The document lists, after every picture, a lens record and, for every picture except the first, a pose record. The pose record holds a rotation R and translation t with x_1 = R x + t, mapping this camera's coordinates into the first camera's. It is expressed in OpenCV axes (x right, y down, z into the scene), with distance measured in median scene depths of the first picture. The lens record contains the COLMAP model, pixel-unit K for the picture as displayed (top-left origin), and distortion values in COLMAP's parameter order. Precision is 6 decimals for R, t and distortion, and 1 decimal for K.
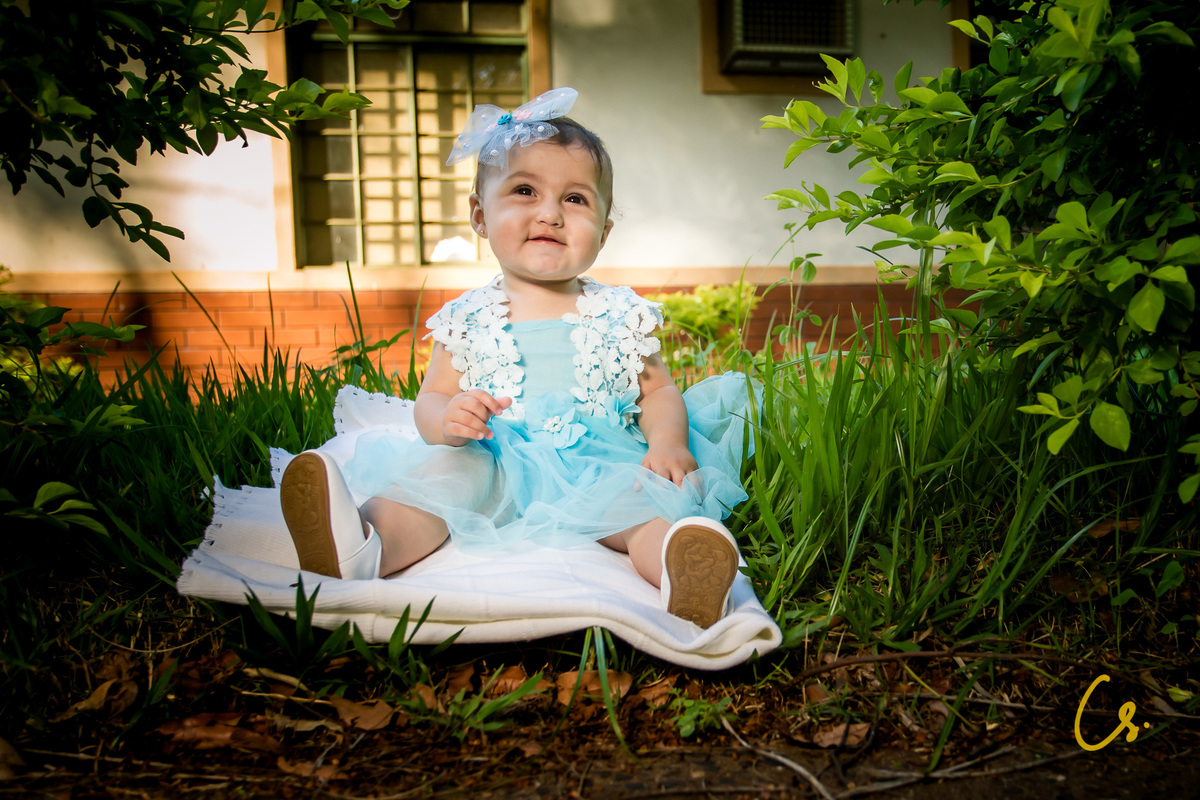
lens RADIAL K [[927.1, 0, 600.0], [0, 927.1, 400.0], [0, 0, 1]] dist [-0.002916, -0.002785]
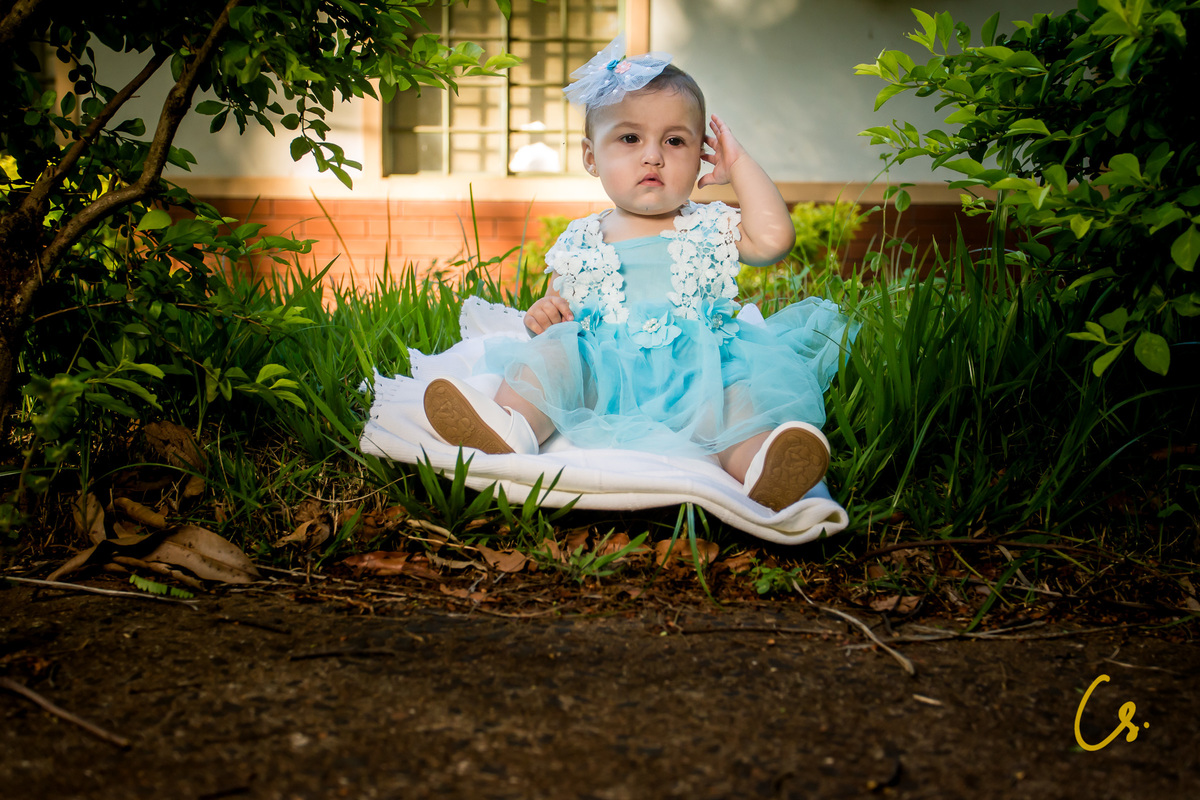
lens RADIAL K [[1092.5, 0, 598.1], [0, 1092.5, 374.7], [0, 0, 1]] dist [0.011302, 0.011249]
pose [[0.996619, 0.036849, -0.073433, -0.025498], [-0.033508, 0.998369, 0.046215, 0.016666], [0.075016, -0.043599, 0.996229, -0.412160]]
